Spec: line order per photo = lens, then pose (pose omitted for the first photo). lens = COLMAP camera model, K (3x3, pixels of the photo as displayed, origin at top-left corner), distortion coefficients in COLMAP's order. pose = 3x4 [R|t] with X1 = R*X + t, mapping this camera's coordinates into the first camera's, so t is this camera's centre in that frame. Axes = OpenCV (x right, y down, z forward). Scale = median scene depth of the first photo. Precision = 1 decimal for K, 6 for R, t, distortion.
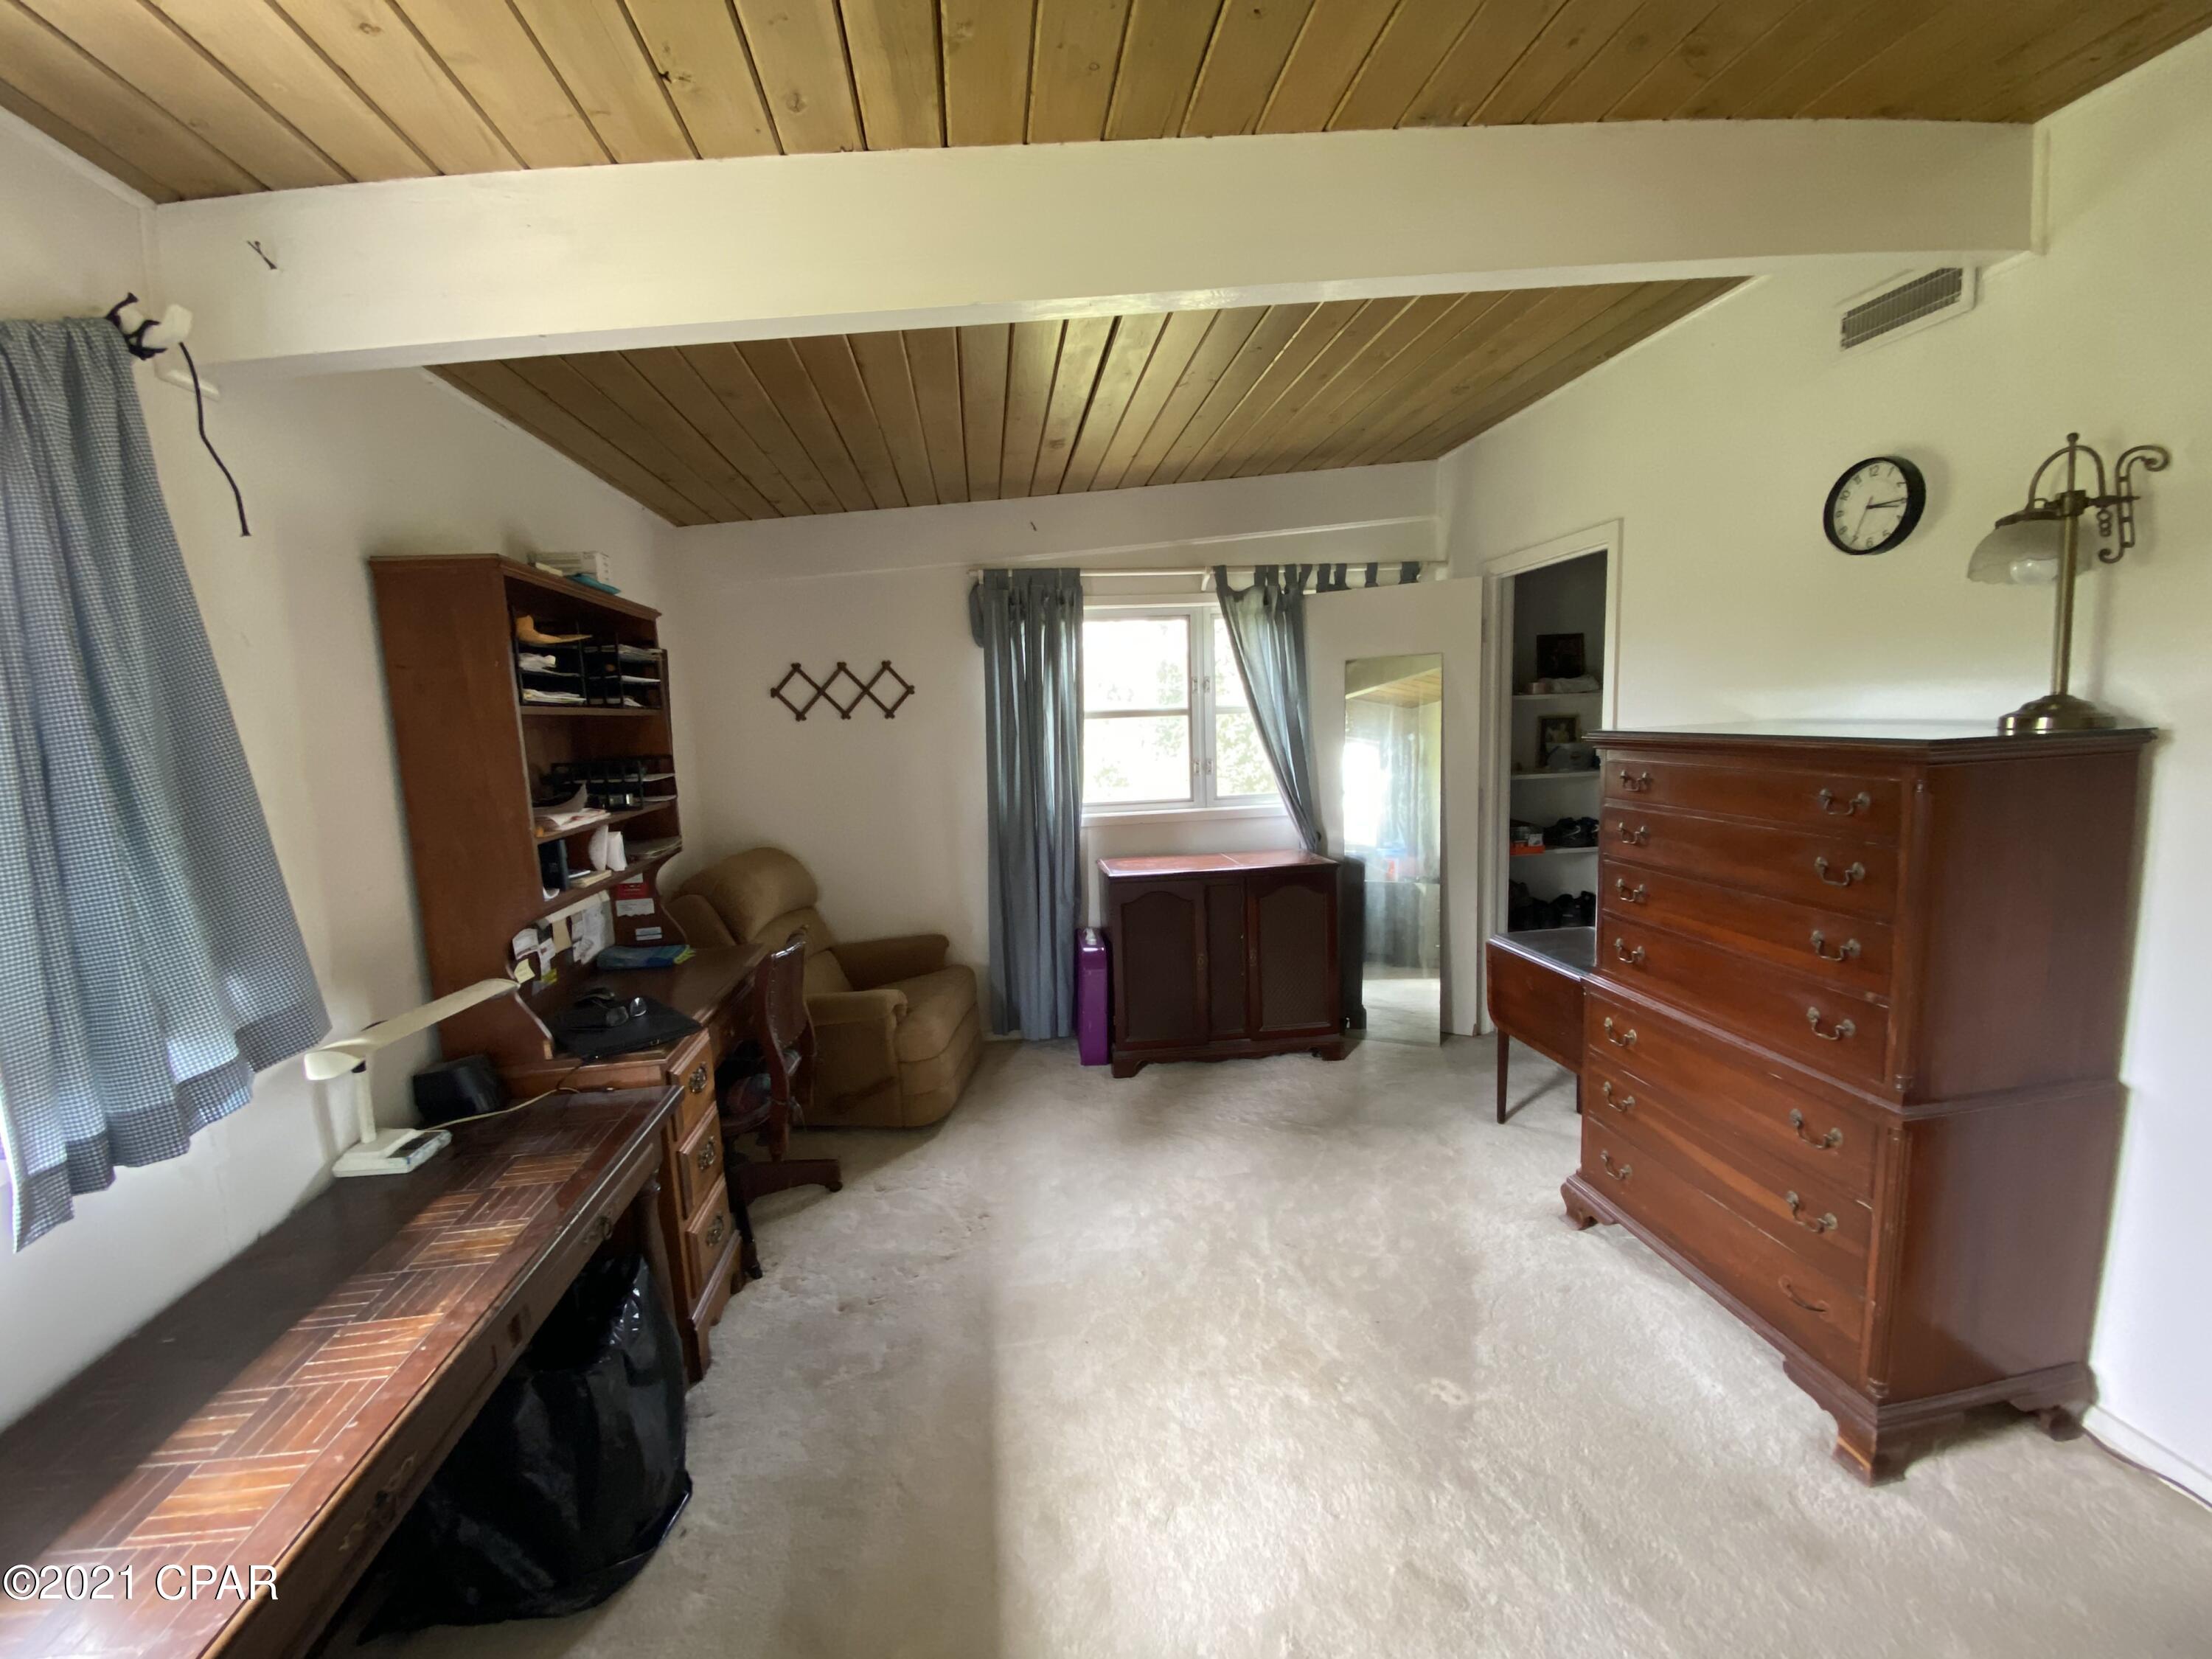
lens RADIAL K [[897.3, 0, 1097.2], [0, 897.3, 820.8], [0, 0, 1]] dist [0.030787, -0.003709]
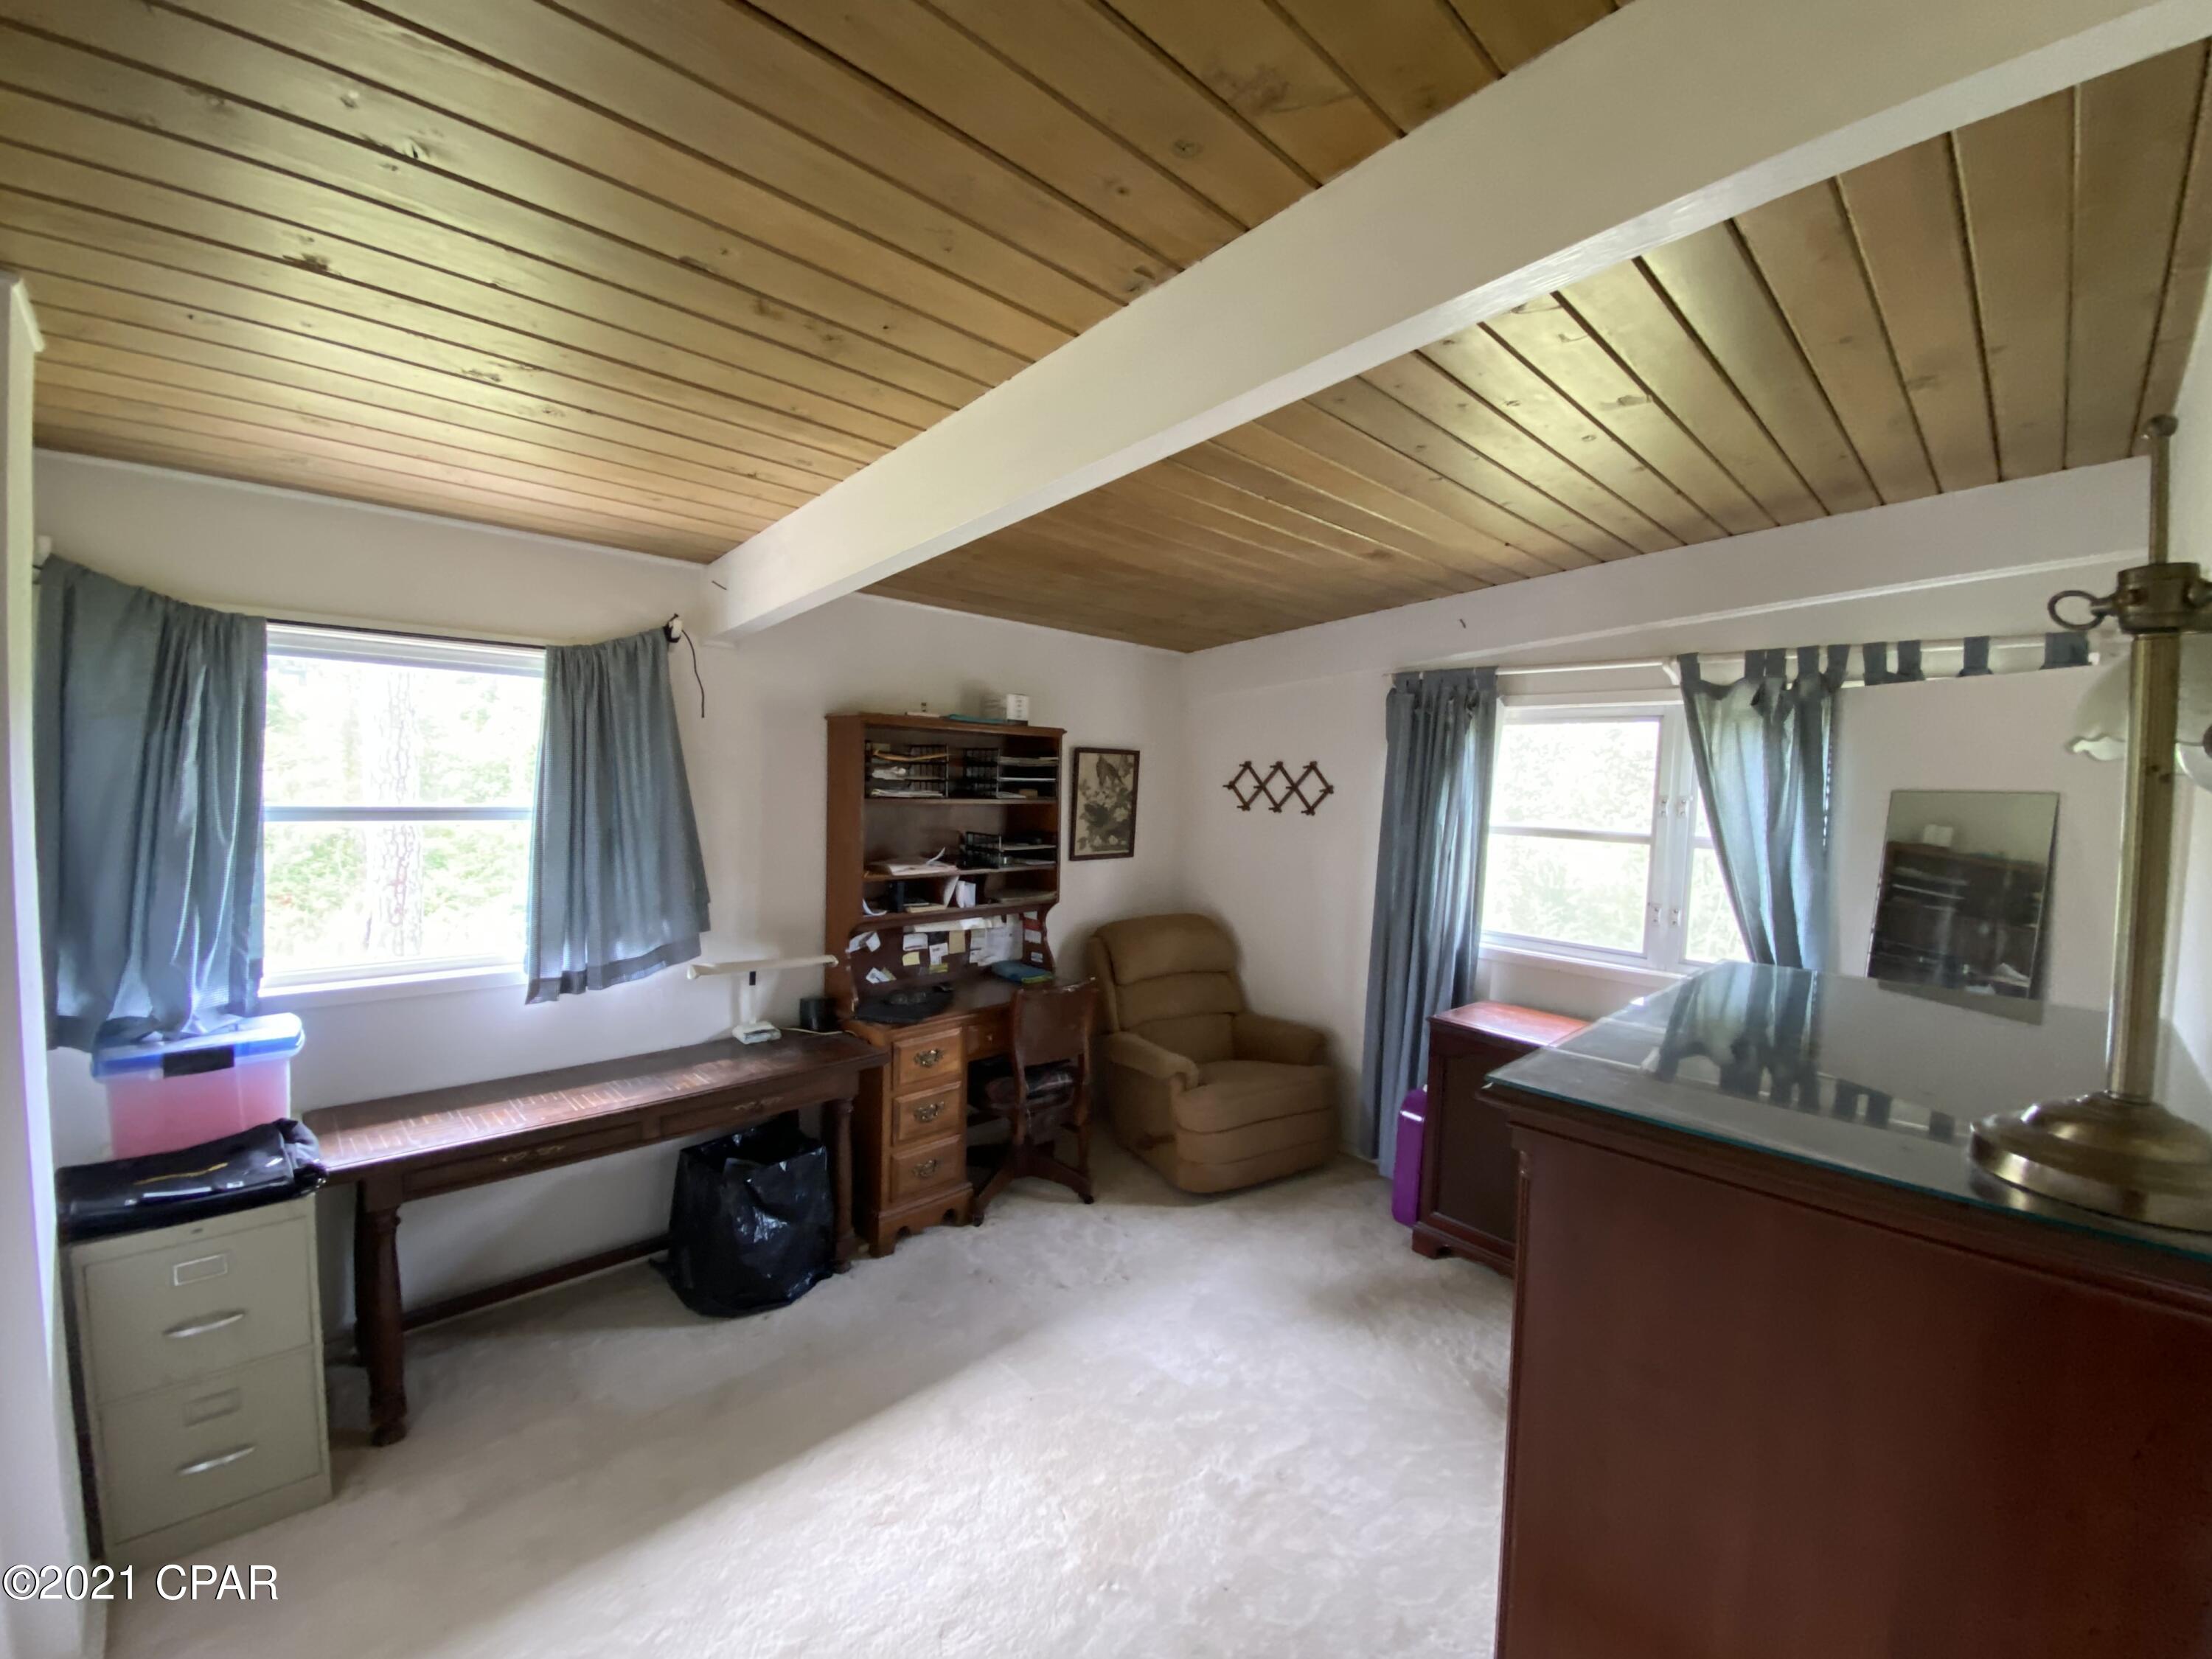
lens RADIAL K [[897.3, 0, 1102.2], [0, 897.3, 829.3], [0, 0, 1]] dist [0.030787, -0.003709]
pose [[0.591420, 0.105381, -0.799448, 0.473023], [-0.148013, 0.988766, 0.020838, -0.084402], [0.792663, 0.106005, 0.600373, 0.178475]]
